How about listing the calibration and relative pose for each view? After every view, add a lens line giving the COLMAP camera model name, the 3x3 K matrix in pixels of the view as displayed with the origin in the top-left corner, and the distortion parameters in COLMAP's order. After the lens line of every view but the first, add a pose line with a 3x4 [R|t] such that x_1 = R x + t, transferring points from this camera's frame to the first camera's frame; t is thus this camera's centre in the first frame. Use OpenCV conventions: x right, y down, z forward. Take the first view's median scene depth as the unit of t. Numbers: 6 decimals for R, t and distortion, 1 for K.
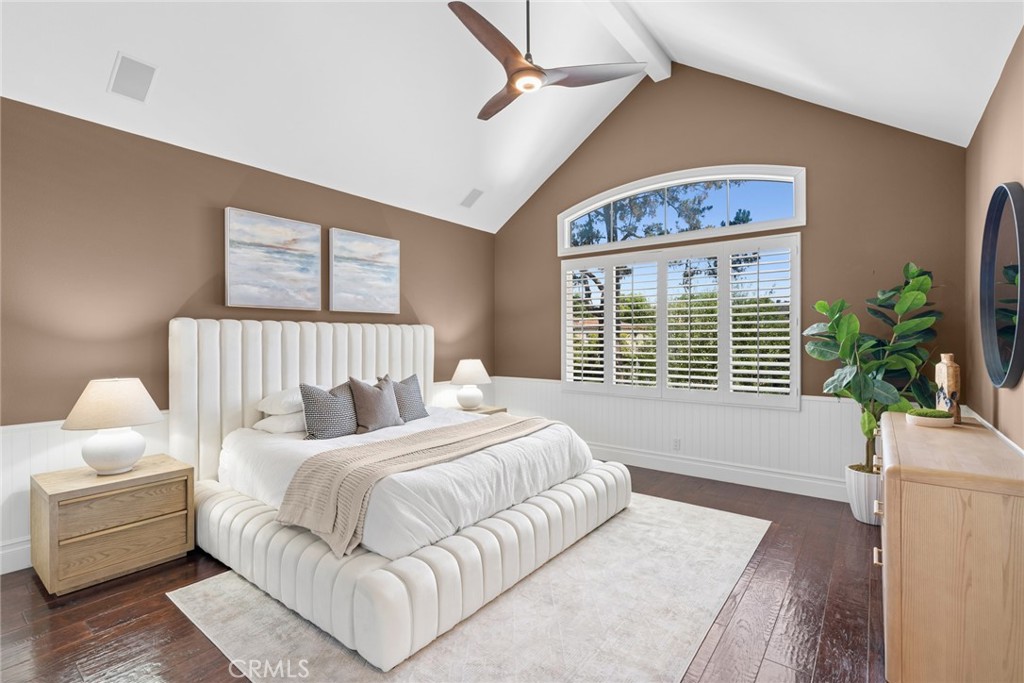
lens RADIAL K [[470.1, 0, 516.9], [0, 470.1, 340.6], [0, 0, 1]] dist [-0.001794, 0.001088]
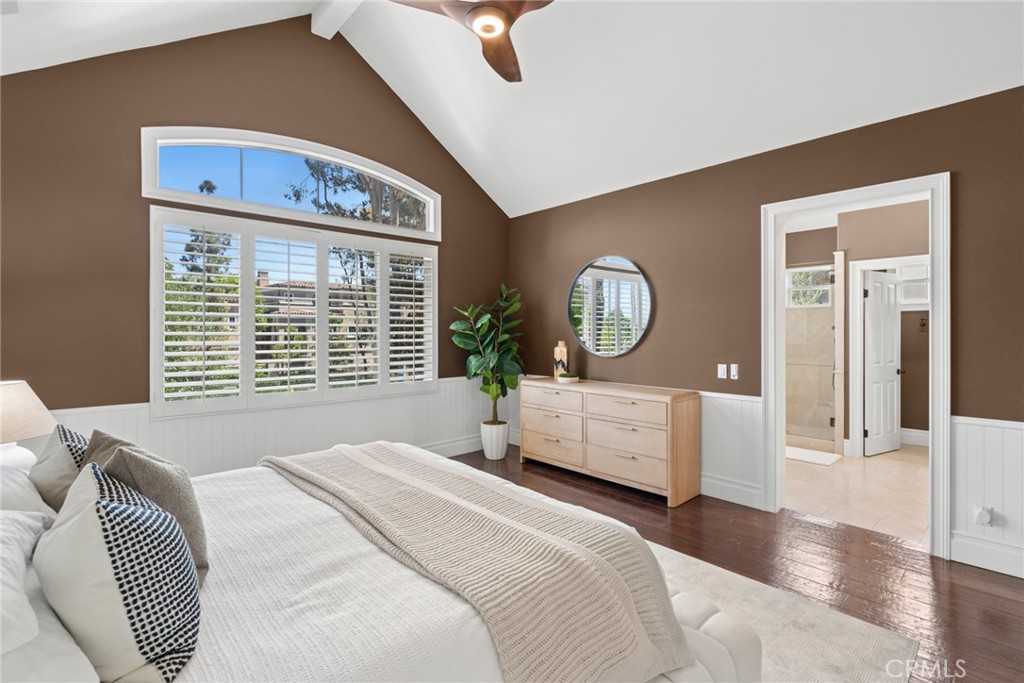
lens RADIAL K [[470.1, 0, 514.8], [0, 470.1, 335.2], [0, 0, 1]] dist [-0.001794, 0.001088]
pose [[0.176951, -0.002171, 0.984217, -0.479786], [0.009349, 0.999956, 0.000525, 0.002245], [-0.984175, 0.009109, 0.176964, 0.491344]]
